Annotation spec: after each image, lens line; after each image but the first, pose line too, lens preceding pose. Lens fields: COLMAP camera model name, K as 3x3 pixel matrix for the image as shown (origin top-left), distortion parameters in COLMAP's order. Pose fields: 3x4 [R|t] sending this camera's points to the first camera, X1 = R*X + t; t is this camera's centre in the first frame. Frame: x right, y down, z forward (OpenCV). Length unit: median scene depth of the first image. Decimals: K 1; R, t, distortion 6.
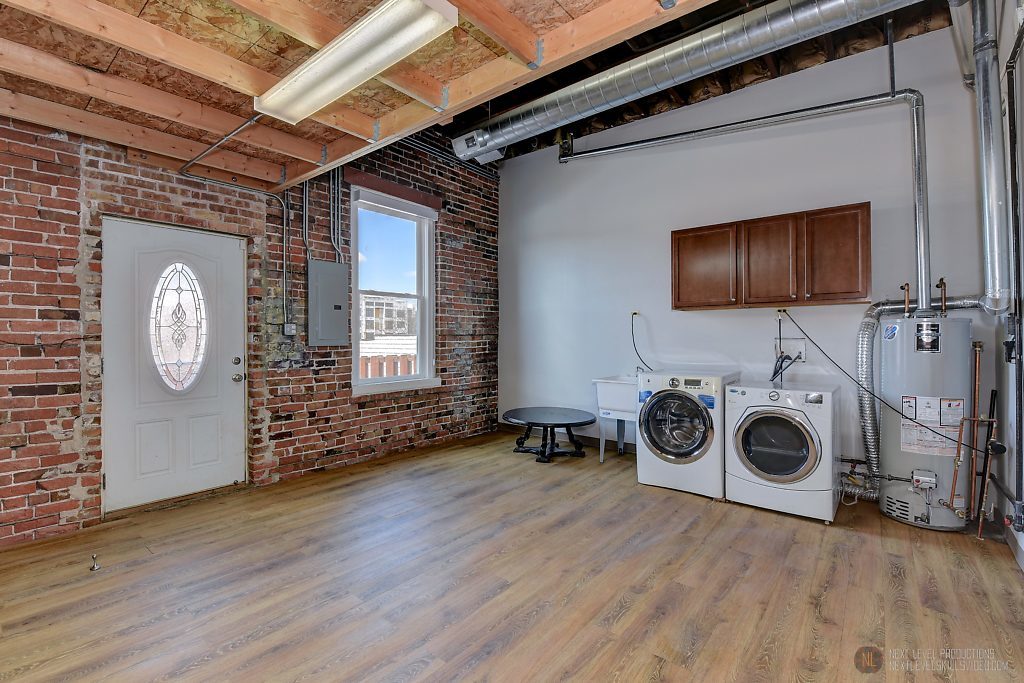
lens RADIAL K [[445.5, 0, 506.9], [0, 445.5, 339.7], [0, 0, 1]] dist [0.000037, -0.014902]
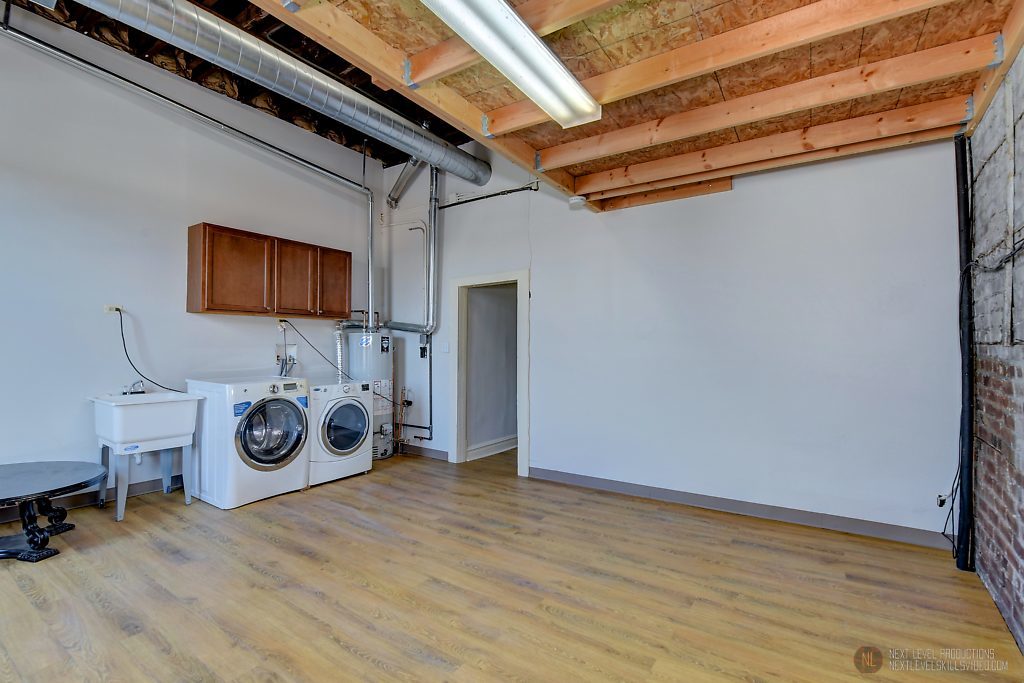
lens RADIAL K [[445.5, 0, 506.9], [0, 445.5, 339.7], [0, 0, 1]] dist [0.000037, -0.014902]
pose [[-0.075355, 0.011319, 0.997092, -0.710285], [-0.004988, 0.999919, -0.011728, -0.005223], [-0.997144, -0.005858, -0.075293, 0.601395]]
